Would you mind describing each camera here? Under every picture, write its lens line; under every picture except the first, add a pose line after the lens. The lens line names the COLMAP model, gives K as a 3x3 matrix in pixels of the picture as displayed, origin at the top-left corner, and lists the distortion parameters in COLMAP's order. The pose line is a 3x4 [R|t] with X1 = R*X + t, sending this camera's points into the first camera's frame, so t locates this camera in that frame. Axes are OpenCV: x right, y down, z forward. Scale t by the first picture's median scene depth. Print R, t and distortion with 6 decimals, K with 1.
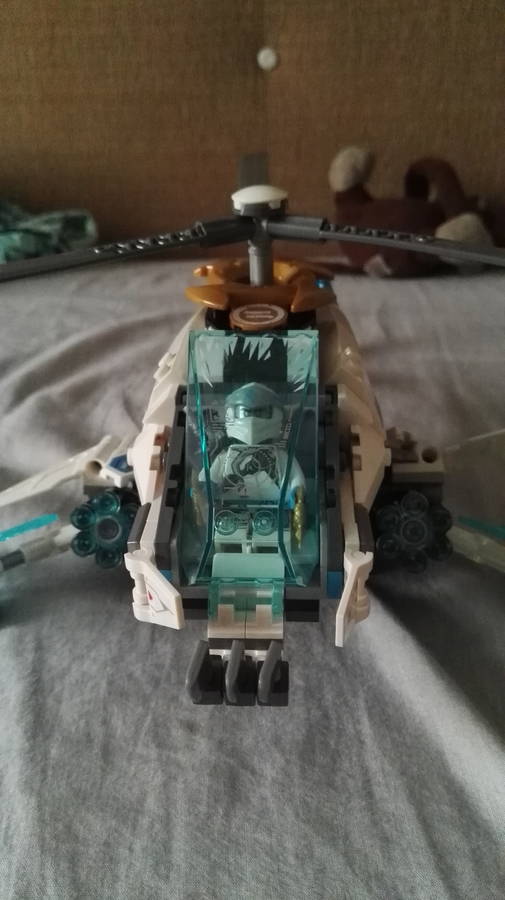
lens RADIAL K [[723.6, 0, 253.0], [0, 723.6, 450.7], [0, 0, 1]] dist [-0.013795, -0.066790]
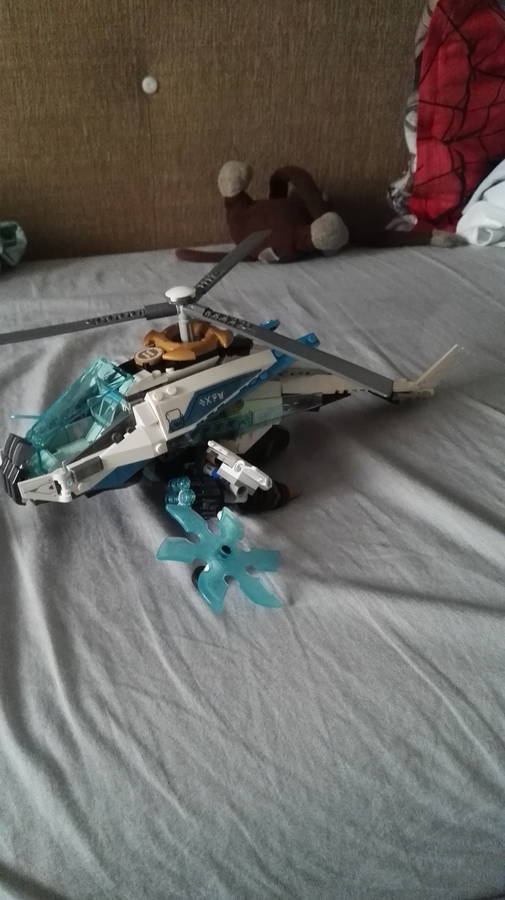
lens RADIAL K [[723.6, 0, 255.3], [0, 723.6, 452.6], [0, 0, 1]] dist [-0.013795, -0.066790]
pose [[0.947699, -0.148740, 0.282387, -0.251301], [0.127543, 0.987545, 0.092125, -0.019714], [-0.292572, -0.051290, 0.954867, -0.253284]]
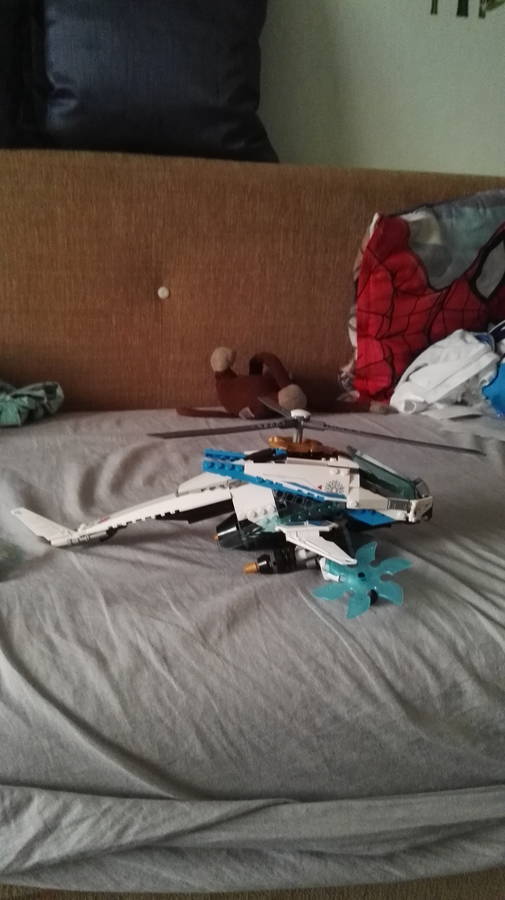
lens RADIAL K [[723.6, 0, 258.1], [0, 723.6, 451.1], [0, 0, 1]] dist [-0.013795, -0.066790]
pose [[0.941376, -0.035825, 0.335451, -0.356766], [0.099235, 0.979760, -0.173847, 0.131097], [-0.322434, 0.196944, 0.925878, -0.567493]]
